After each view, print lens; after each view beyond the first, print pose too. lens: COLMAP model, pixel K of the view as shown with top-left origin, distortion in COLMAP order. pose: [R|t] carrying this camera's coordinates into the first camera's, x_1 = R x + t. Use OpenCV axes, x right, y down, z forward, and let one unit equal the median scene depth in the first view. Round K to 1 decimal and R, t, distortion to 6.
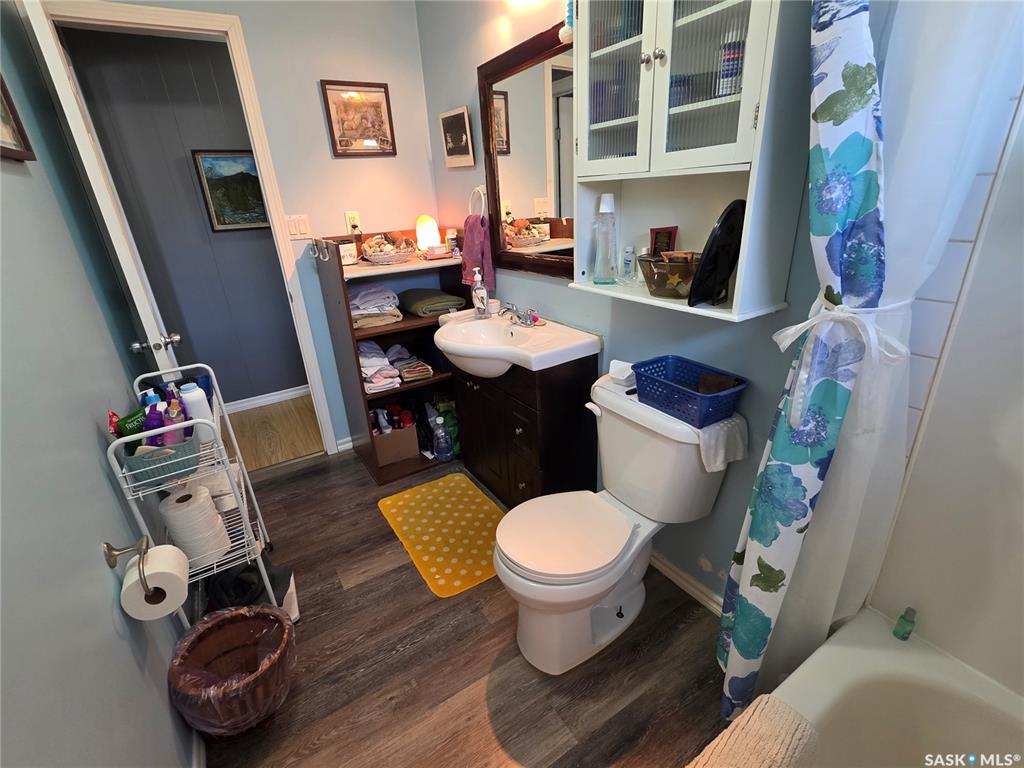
lens RADIAL K [[468.7, 0, 510.3], [0, 468.7, 384.3], [0, 0, 1]] dist [-0.001527, 0.000130]
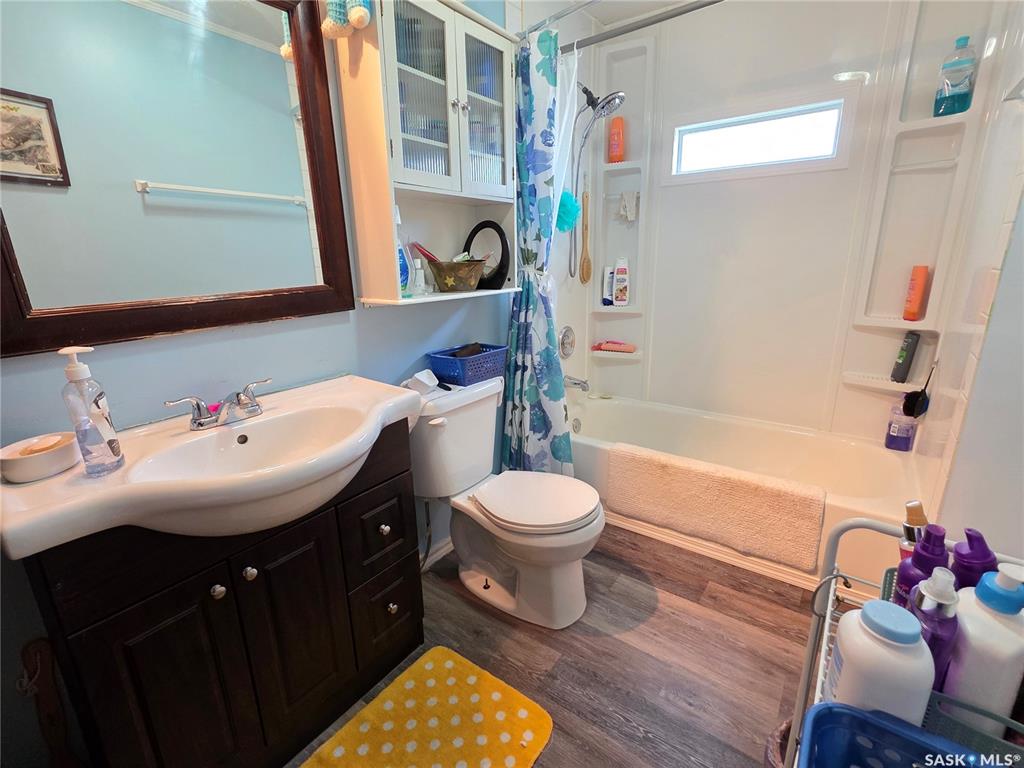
lens RADIAL K [[468.7, 0, 510.4], [0, 468.7, 385.9], [0, 0, 1]] dist [-0.001527, 0.000130]
pose [[-0.359400, -0.192126, 0.913192, -0.848935], [0.389147, 0.858574, 0.333789, -0.319153], [-0.848172, 0.475330, -0.233806, 1.214427]]
